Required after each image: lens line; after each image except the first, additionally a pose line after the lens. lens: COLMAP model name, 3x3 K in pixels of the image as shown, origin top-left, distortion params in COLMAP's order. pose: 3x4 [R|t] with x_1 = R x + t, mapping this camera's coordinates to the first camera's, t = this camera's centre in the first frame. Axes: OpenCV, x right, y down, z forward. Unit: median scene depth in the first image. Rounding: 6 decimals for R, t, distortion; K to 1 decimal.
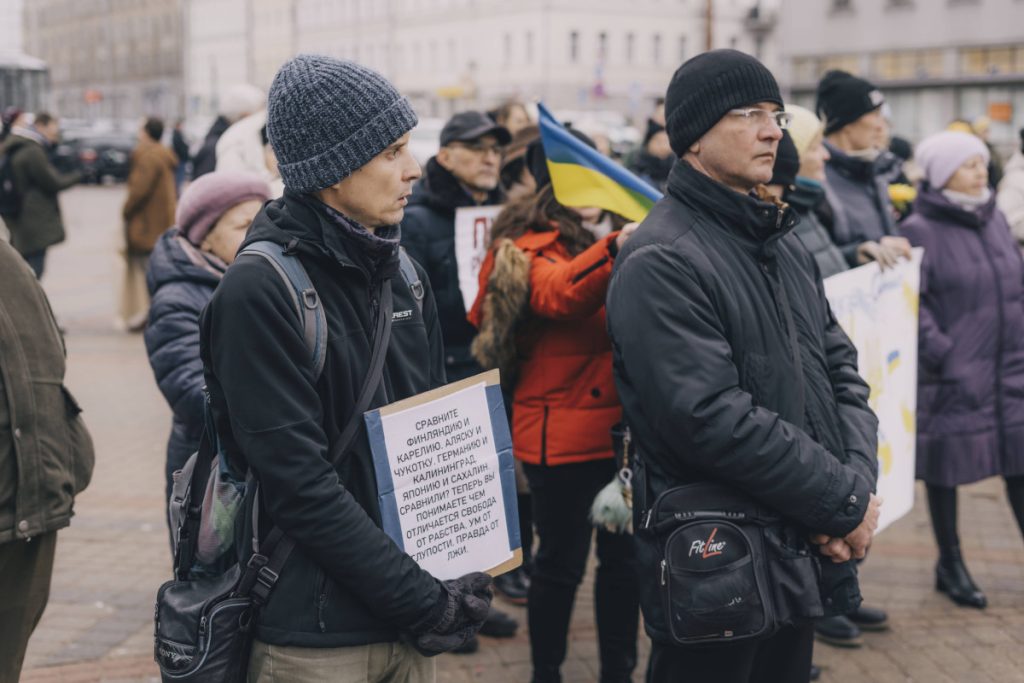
lens RADIAL K [[1539.7, 0, 512.0], [0, 1539.7, 341.5], [0, 0, 1]] dist [0.011732, 0.068112]
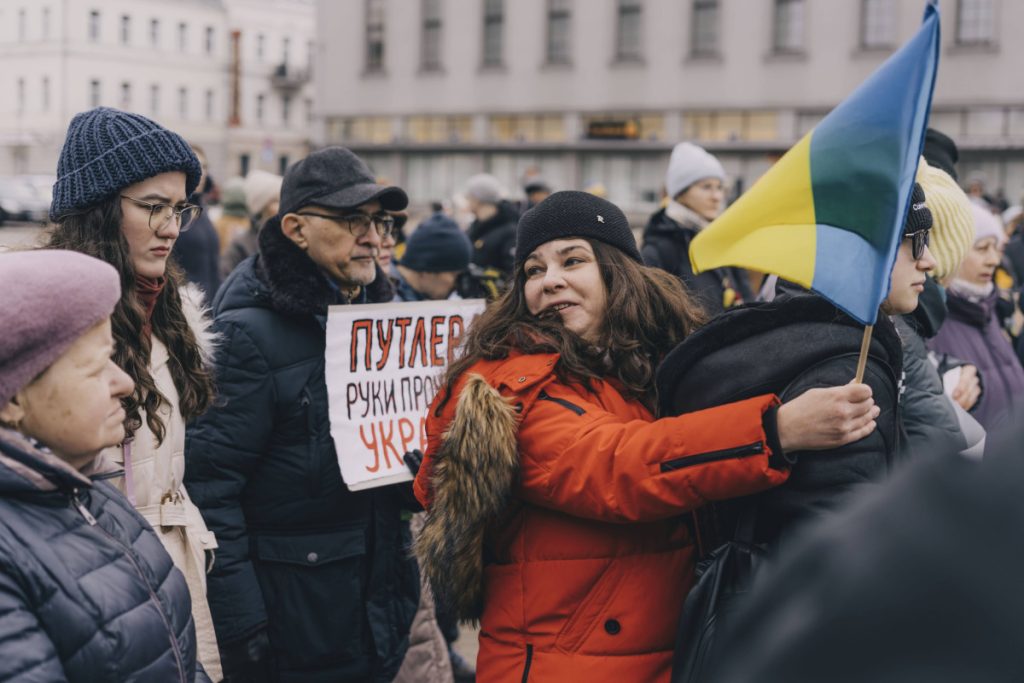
lens RADIAL K [[1433.6, 0, 512.0], [0, 1433.6, 341.5], [0, 0, 1]] dist [-0.016433, -0.011932]
pose [[0.934324, -0.010574, 0.356268, -0.185412], [0.020798, 0.999474, -0.024878, -0.064890], [-0.355817, 0.030654, 0.934053, 0.467594]]
